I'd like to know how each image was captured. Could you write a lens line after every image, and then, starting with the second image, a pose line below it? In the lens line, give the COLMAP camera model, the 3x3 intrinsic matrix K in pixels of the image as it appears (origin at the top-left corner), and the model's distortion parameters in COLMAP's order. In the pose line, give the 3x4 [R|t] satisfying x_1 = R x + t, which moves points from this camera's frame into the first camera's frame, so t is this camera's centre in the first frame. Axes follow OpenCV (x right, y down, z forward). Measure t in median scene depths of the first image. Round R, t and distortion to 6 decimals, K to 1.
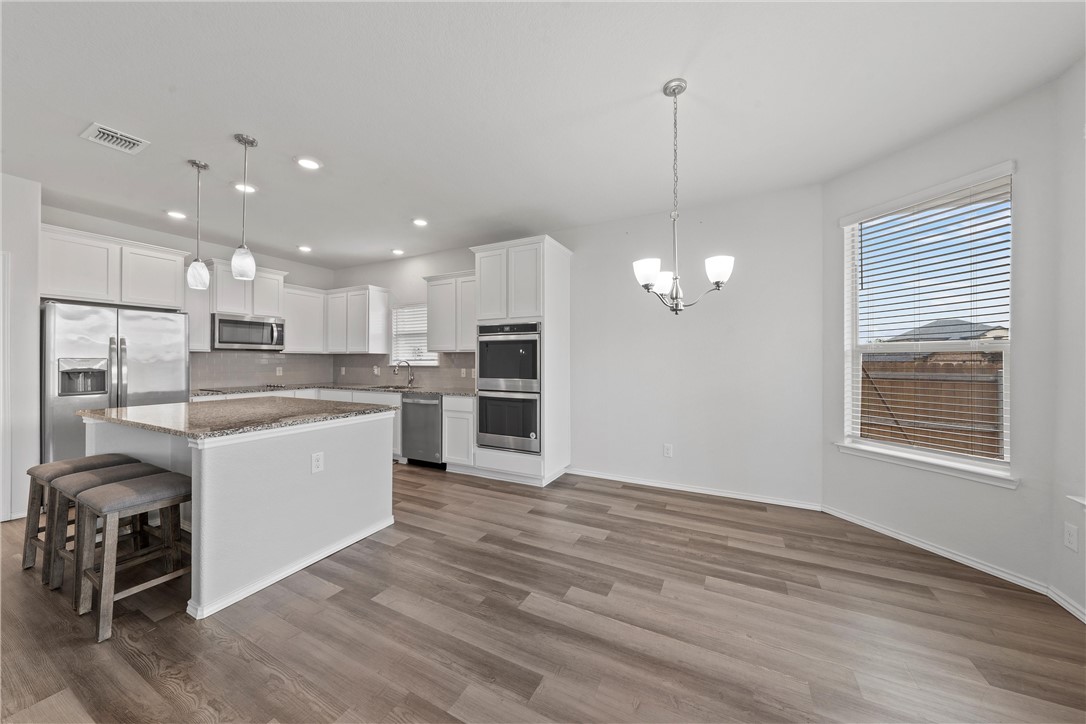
lens RADIAL K [[375.9, 0, 543.3], [0, 375.9, 361.0], [0, 0, 1]] dist [0.001980, 0.000153]
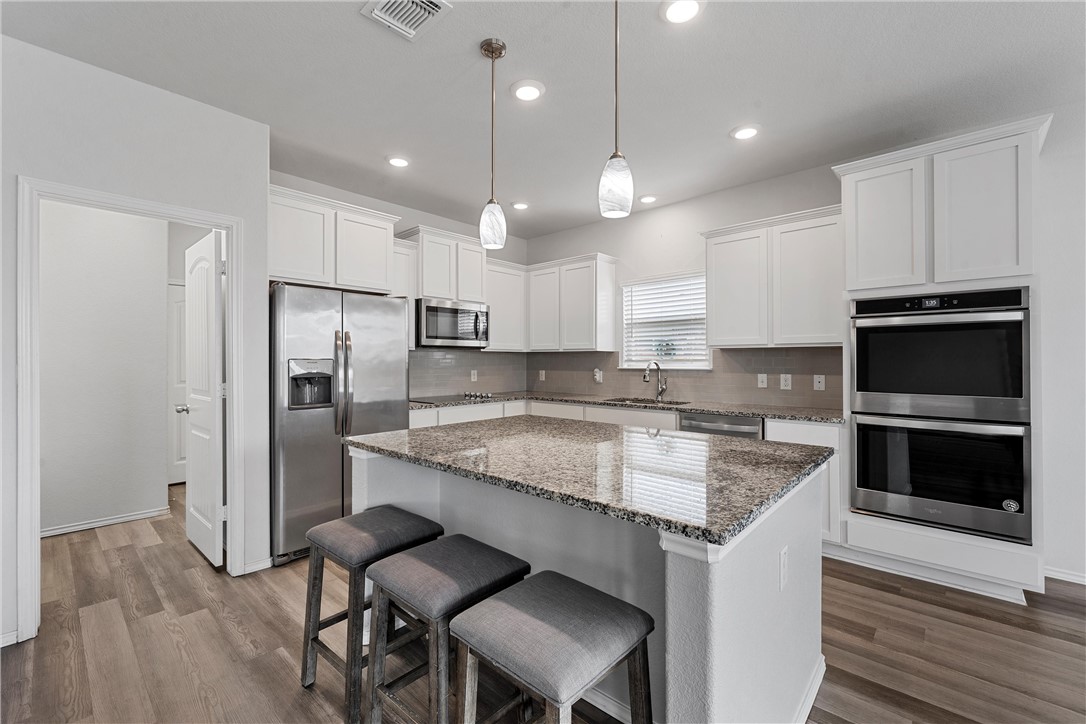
lens RADIAL K [[457.7, 0, 542.7], [0, 457.7, 360.9], [0, 0, 1]] dist [0.005309, 0.000070]
pose [[0.966843, -0.001140, -0.255369, -0.455988], [0.000820, 0.999999, -0.001359, -0.001084], [0.255370, 0.001105, 0.966843, 0.202887]]
